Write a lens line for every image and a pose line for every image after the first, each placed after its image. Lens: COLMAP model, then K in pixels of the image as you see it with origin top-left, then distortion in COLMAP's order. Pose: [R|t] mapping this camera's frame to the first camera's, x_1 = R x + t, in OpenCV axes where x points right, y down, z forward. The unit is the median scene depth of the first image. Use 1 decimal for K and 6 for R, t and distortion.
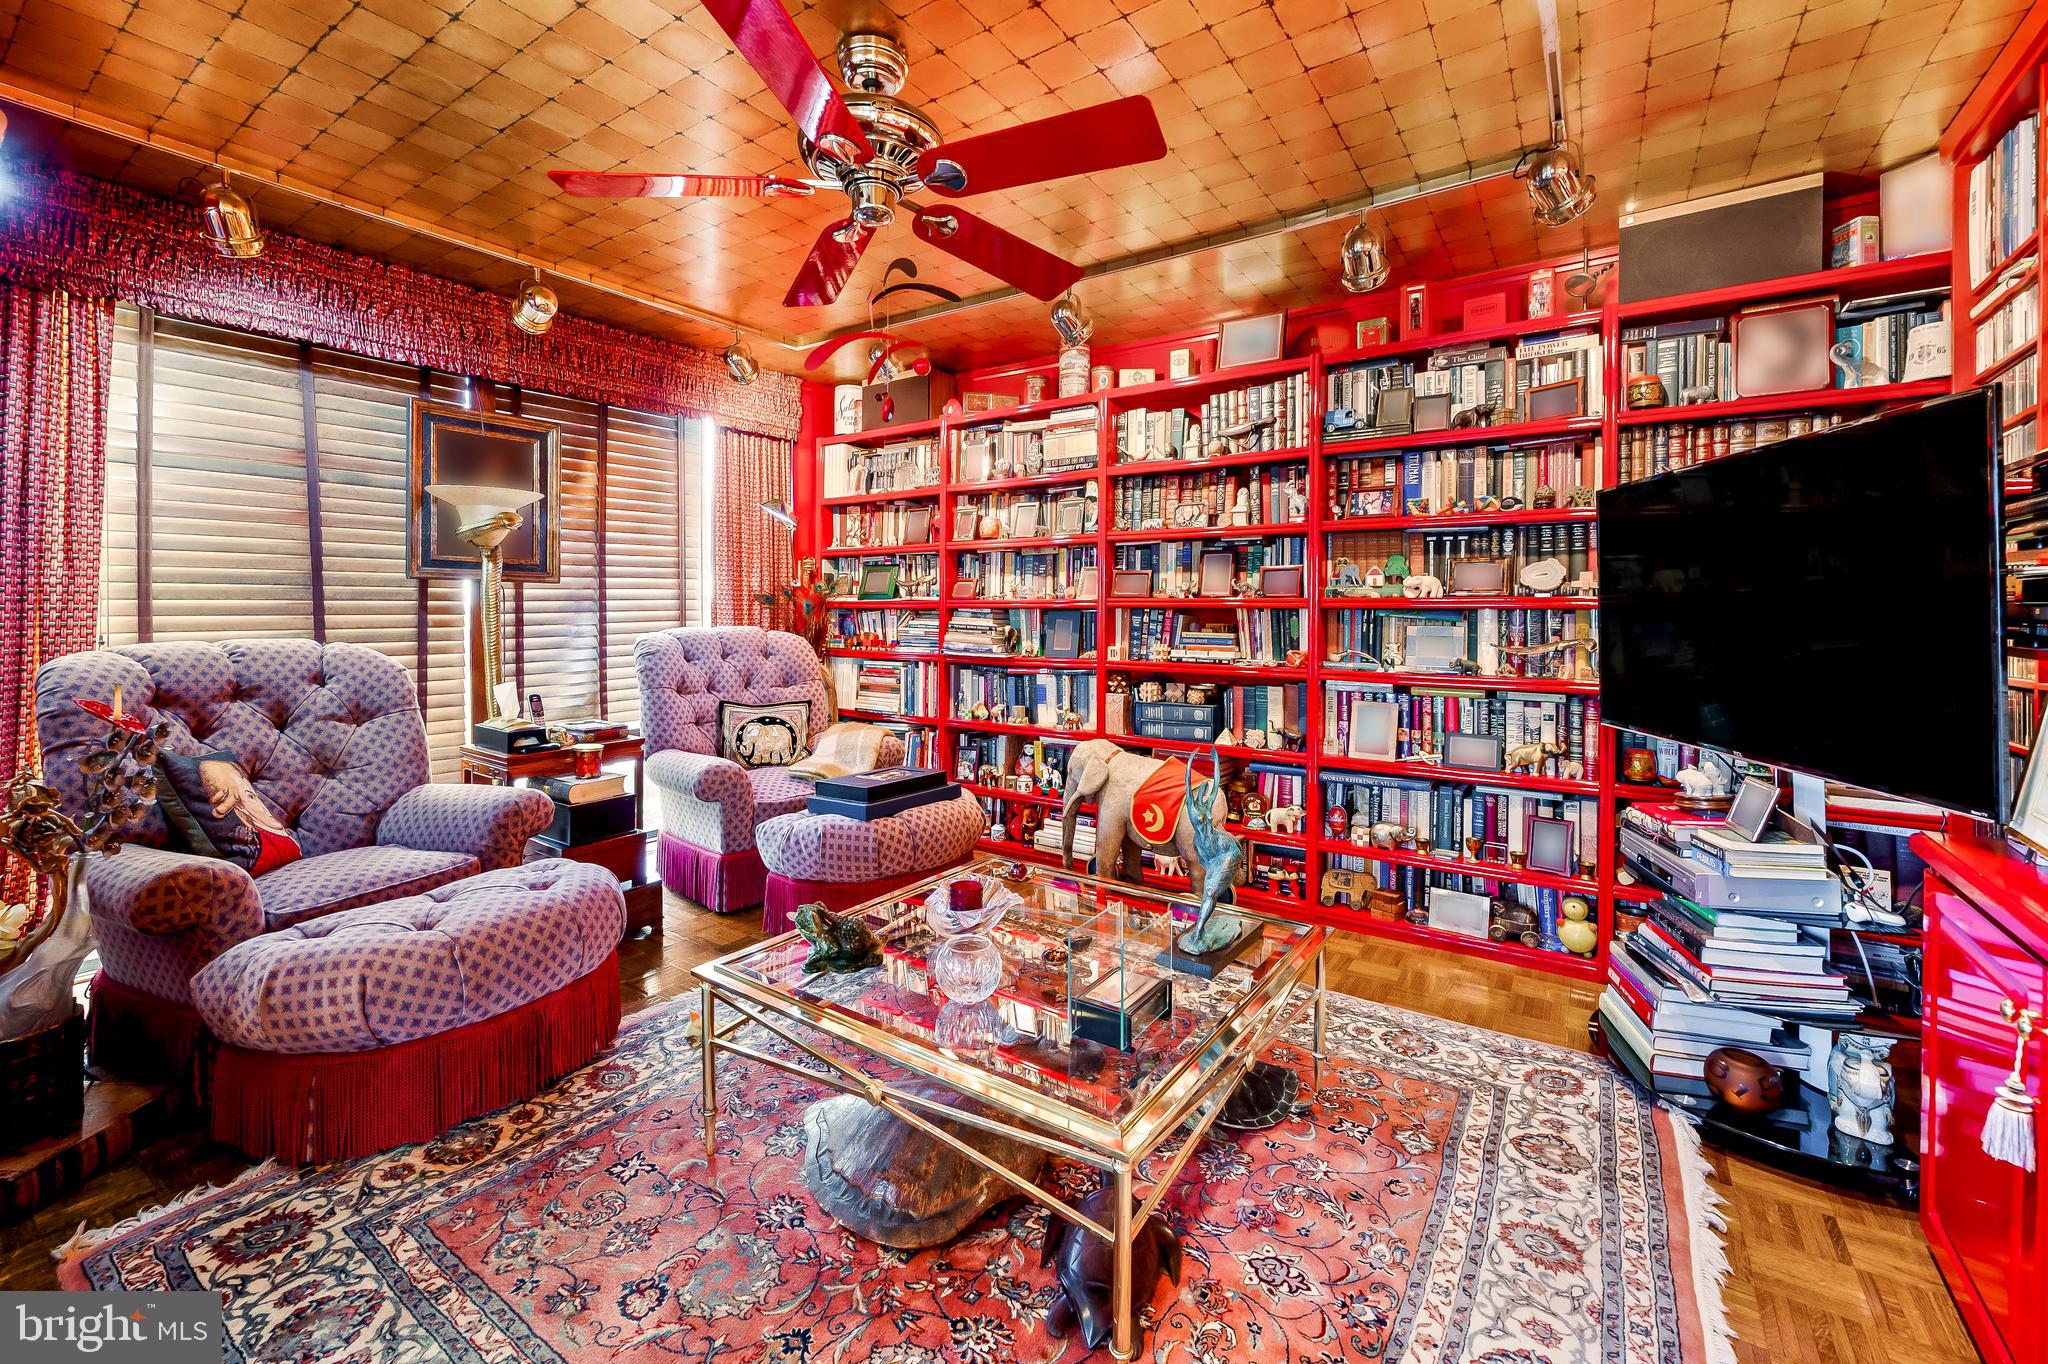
lens RADIAL K [[835.0, 0, 1044.7], [0, 835.0, 617.4], [0, 0, 1]] dist [-0.002389, 0.000010]
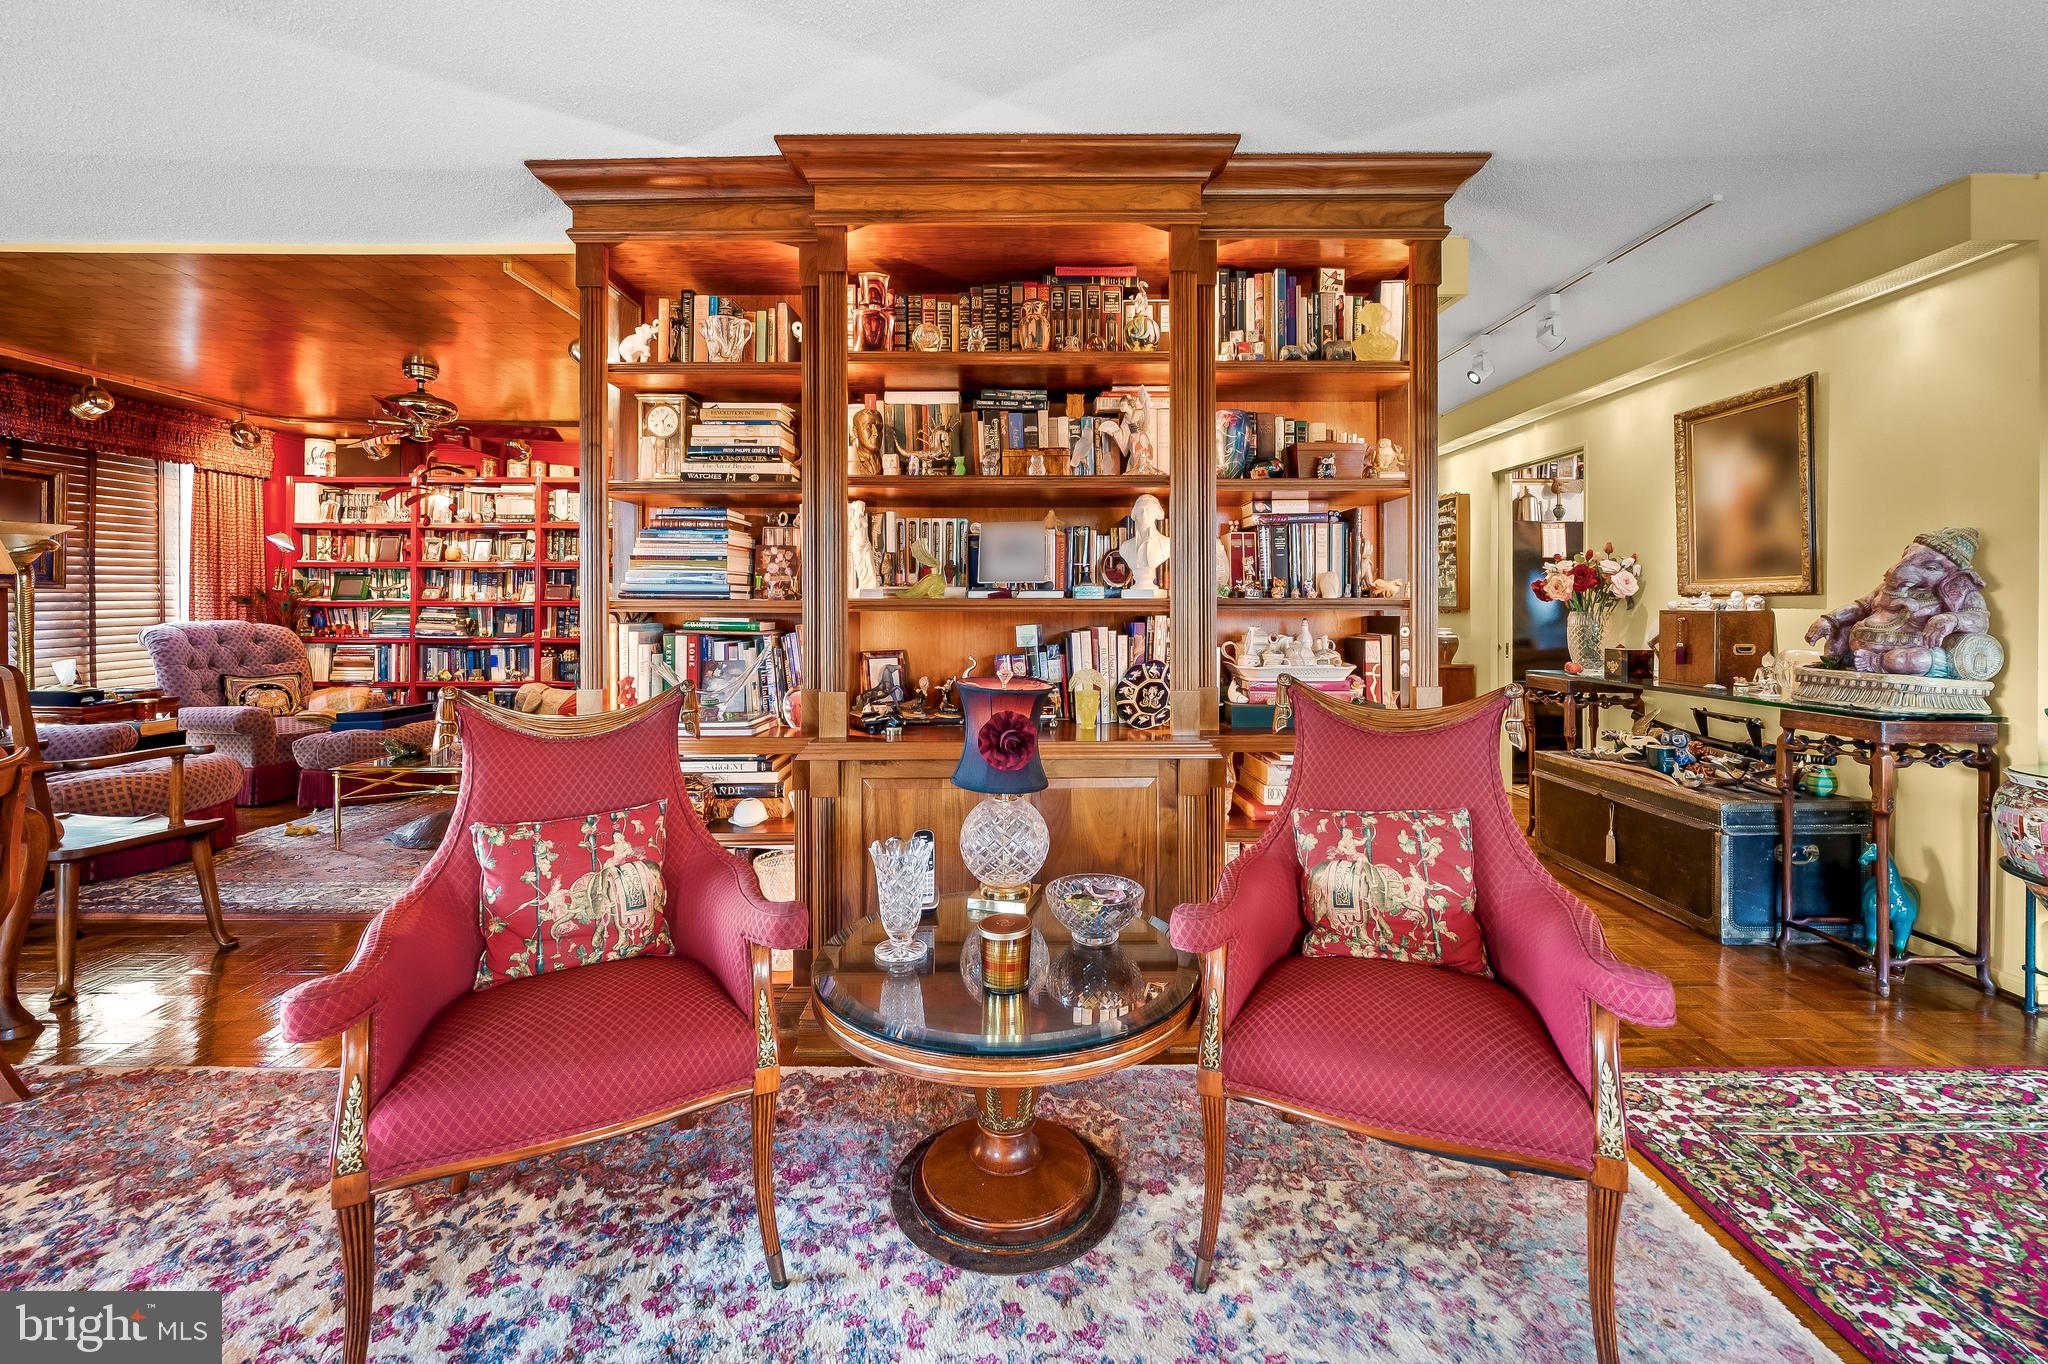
lens RADIAL K [[835.0, 0, 1024.1], [0, 835.0, 606.6], [0, 0, 1]] dist [-0.002389, 0.000010]
pose [[0.829250, -0.001249, 0.558876, -0.053923], [0.003239, 0.999991, -0.002571, -0.004166], [-0.558868, 0.003943, 0.829247, -0.863592]]
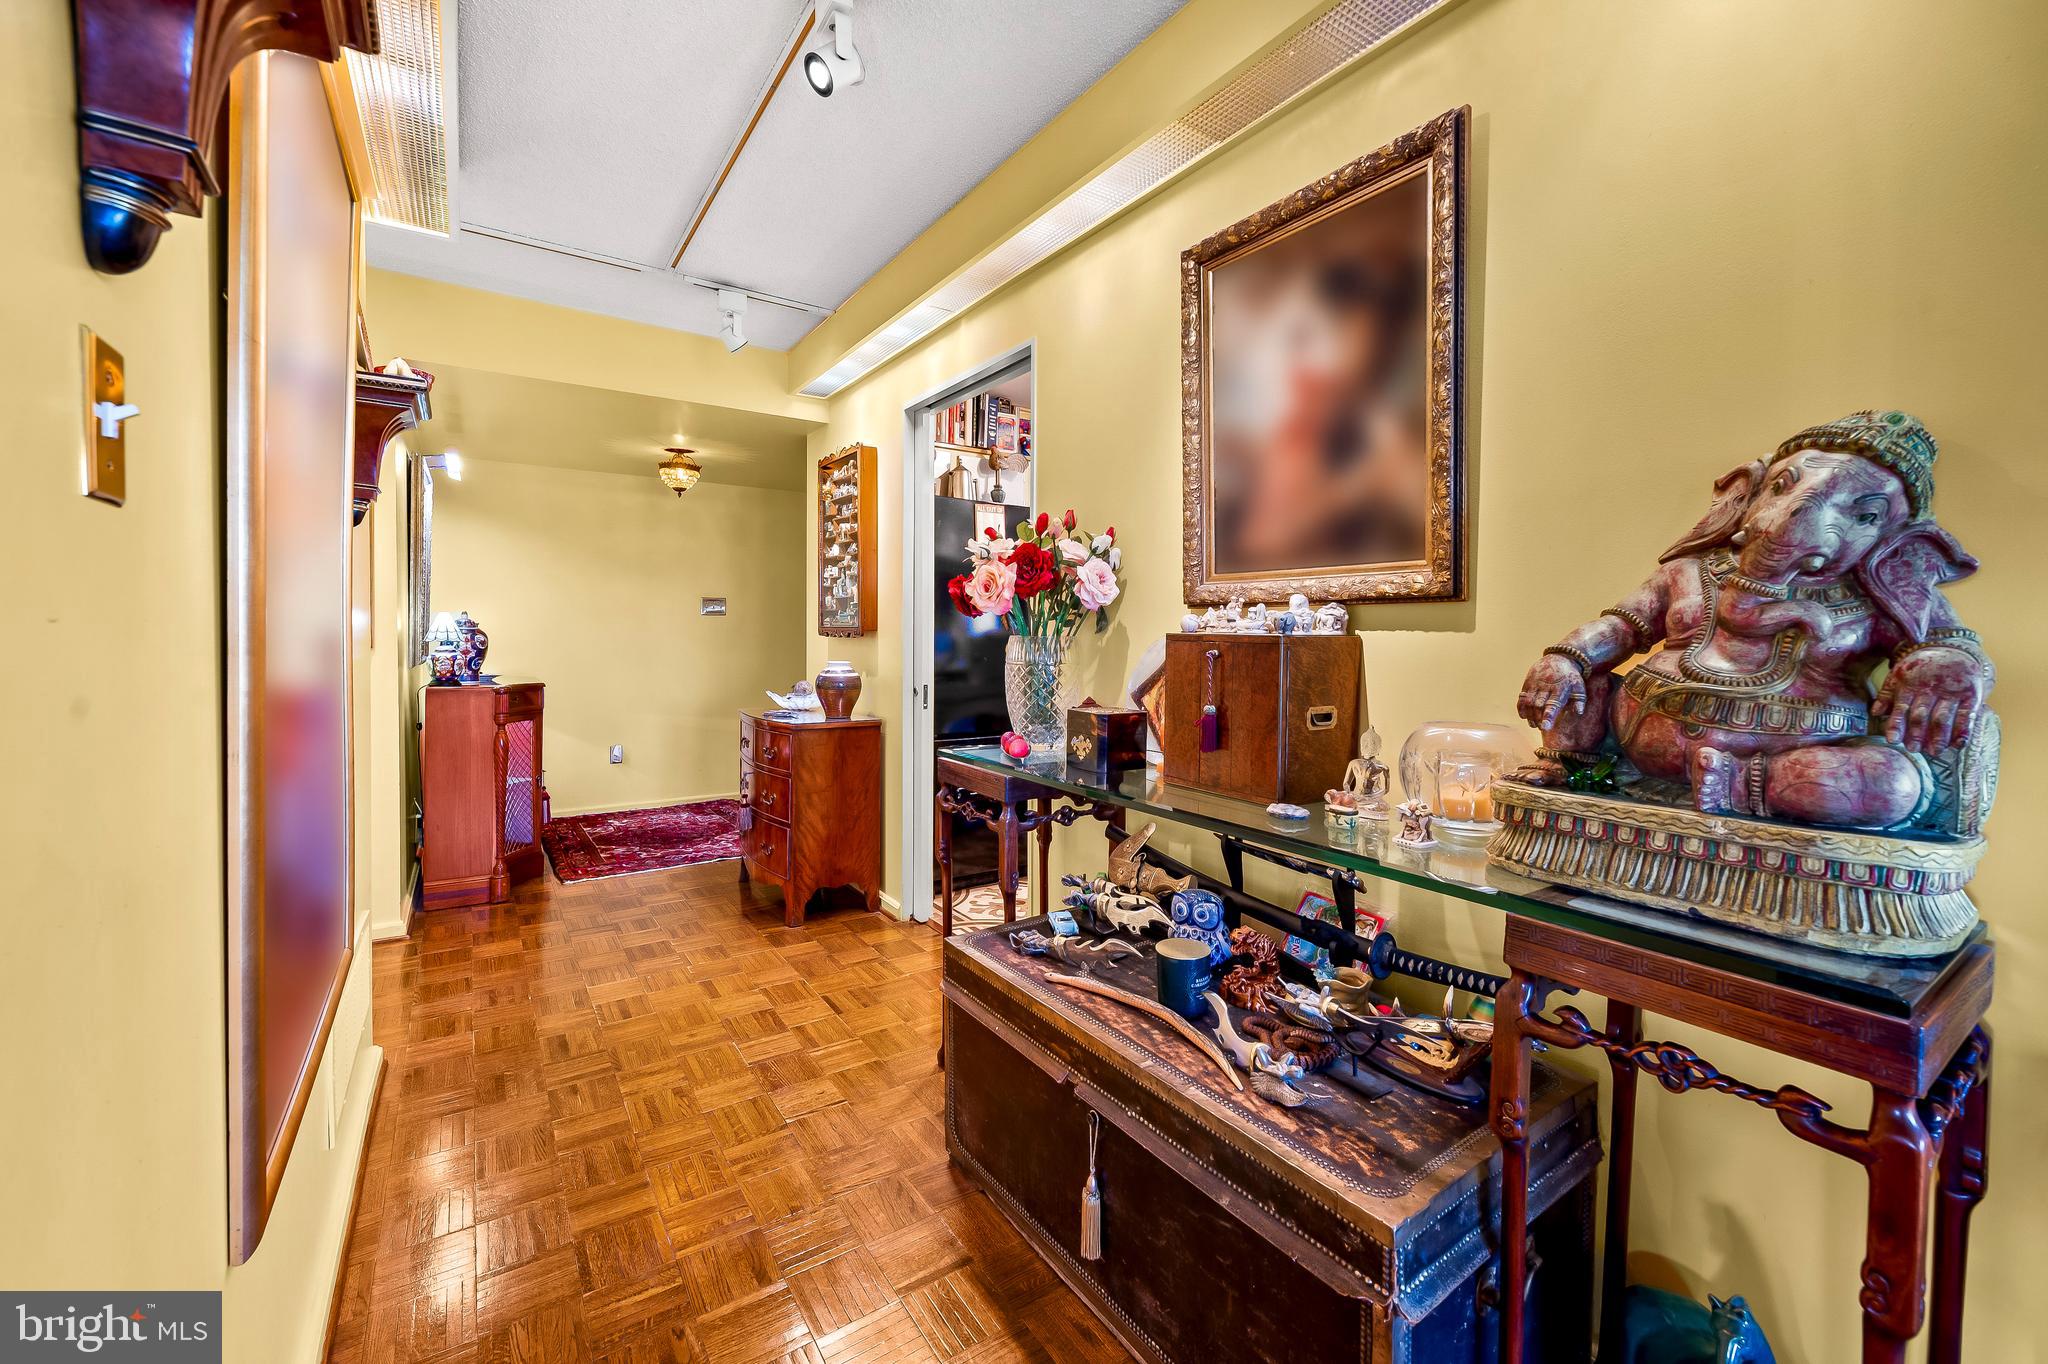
lens RADIAL K [[835.0, 0, 1018.0], [0, 835.0, 649.4], [0, 0, 1]] dist [-0.002389, 0.000010]
pose [[0.380330, -0.020158, 0.924631, 0.588580], [-0.001425, 0.999748, 0.022382, -0.001859], [-0.924850, -0.009831, 0.380205, -0.594623]]
